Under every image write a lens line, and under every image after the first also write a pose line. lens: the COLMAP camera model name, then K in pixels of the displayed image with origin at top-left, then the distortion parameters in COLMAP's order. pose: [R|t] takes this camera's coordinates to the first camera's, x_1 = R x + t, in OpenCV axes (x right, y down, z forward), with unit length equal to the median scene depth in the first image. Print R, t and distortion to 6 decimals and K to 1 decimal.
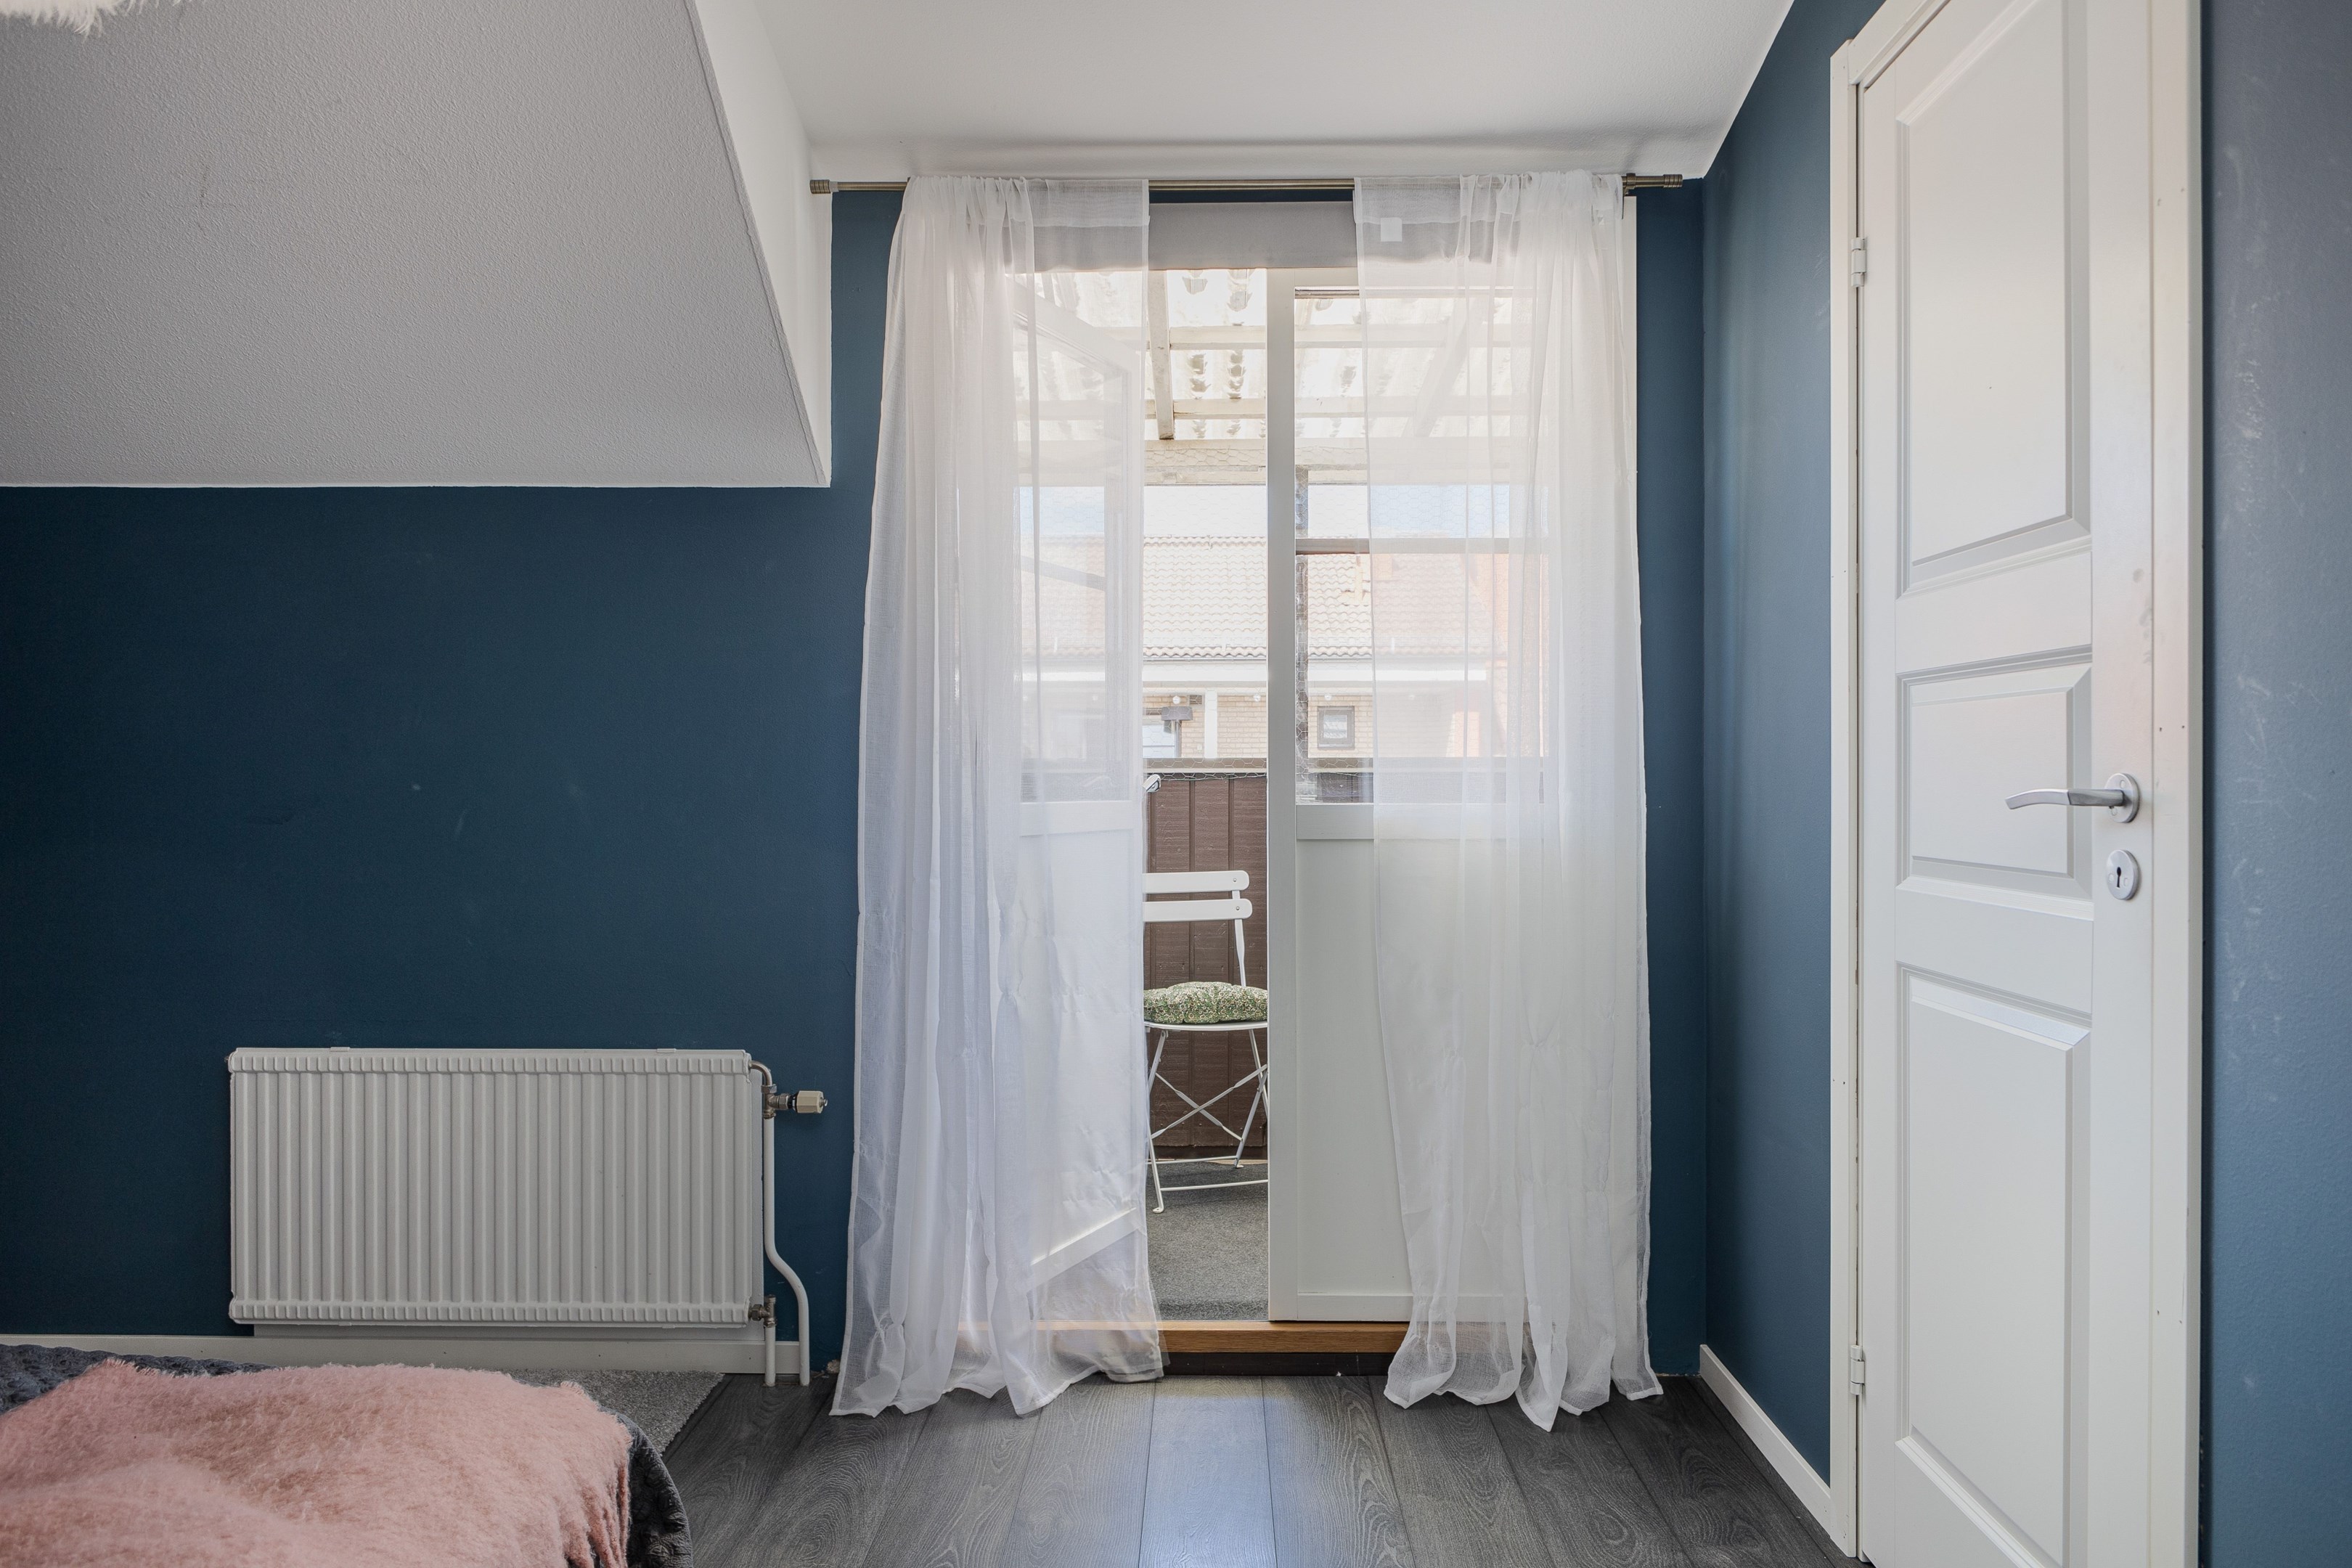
lens RADIAL K [[1472.3, 0, 1175.1], [0, 1472.3, 775.7], [0, 0, 1]] dist [-0.001639, -0.000063]
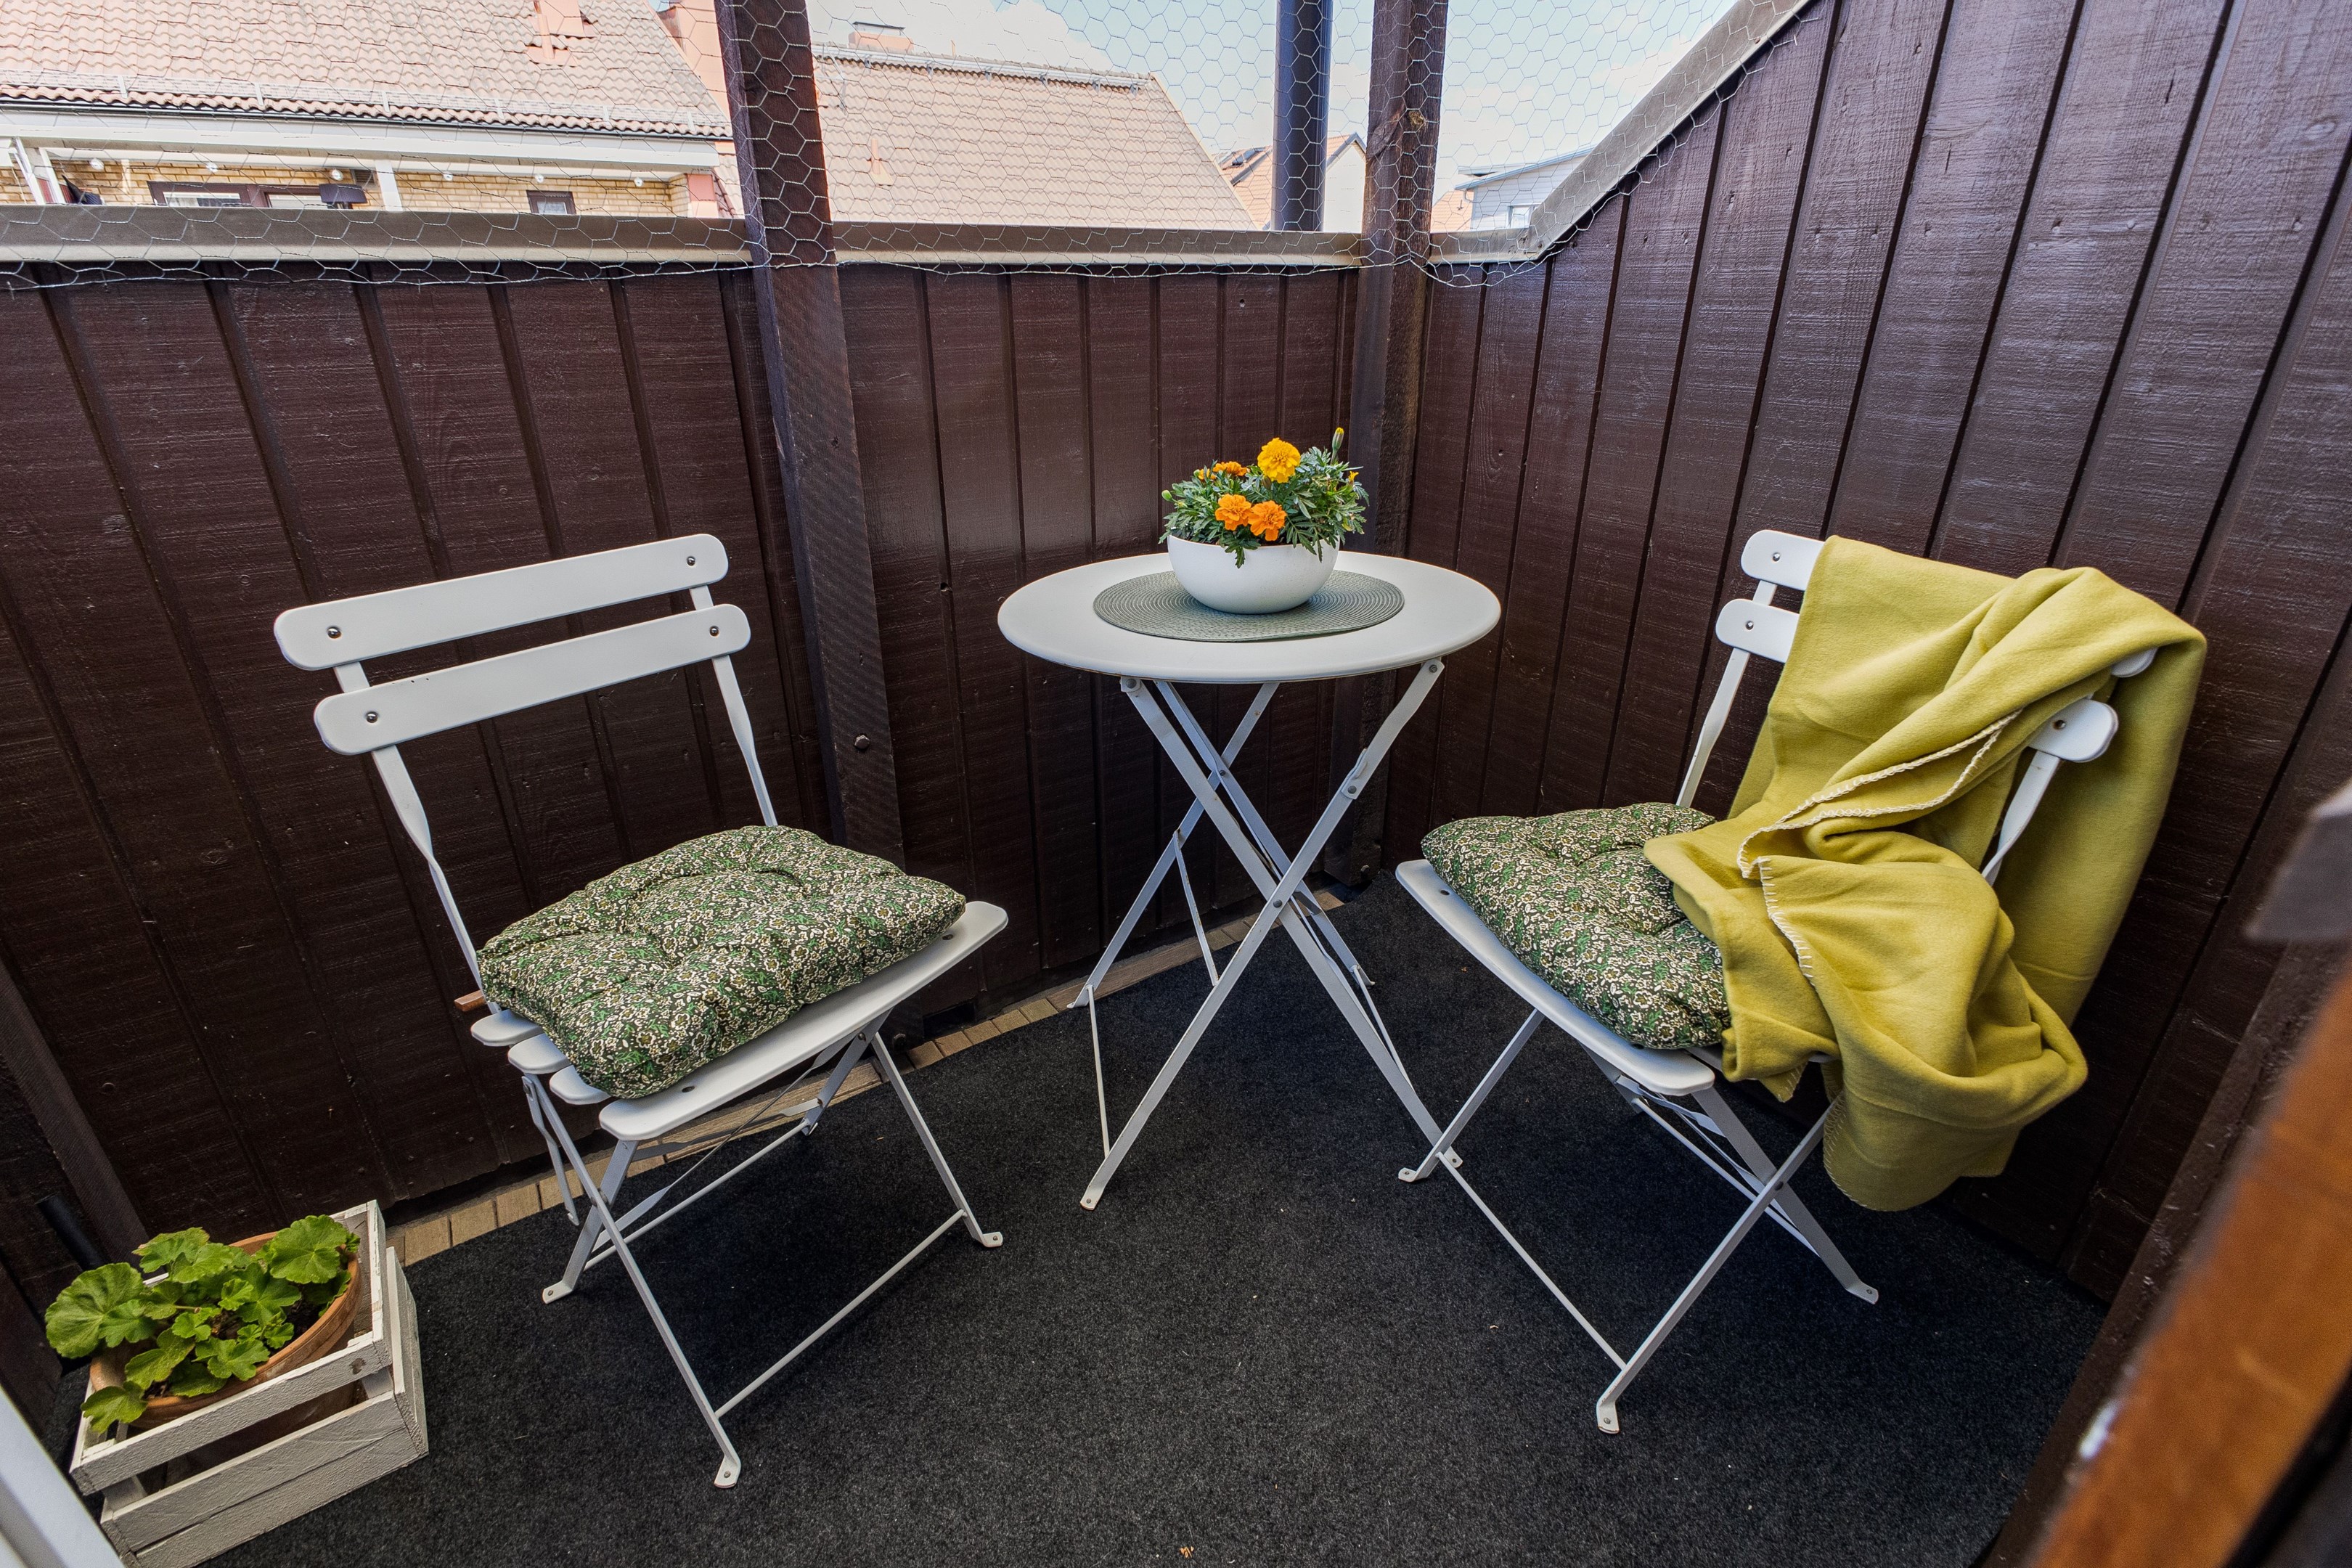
lens RADIAL K [[1131.4, 0, 1177.8], [0, 1131.4, 787.5], [0, 0, 1]] dist [-0.001527, -0.003875]
pose [[0.832250, -0.233692, 0.502741, -0.017330], [0.004919, 0.909895, 0.414809, 0.001065], [-0.554379, -0.342752, 0.758410, 0.677112]]
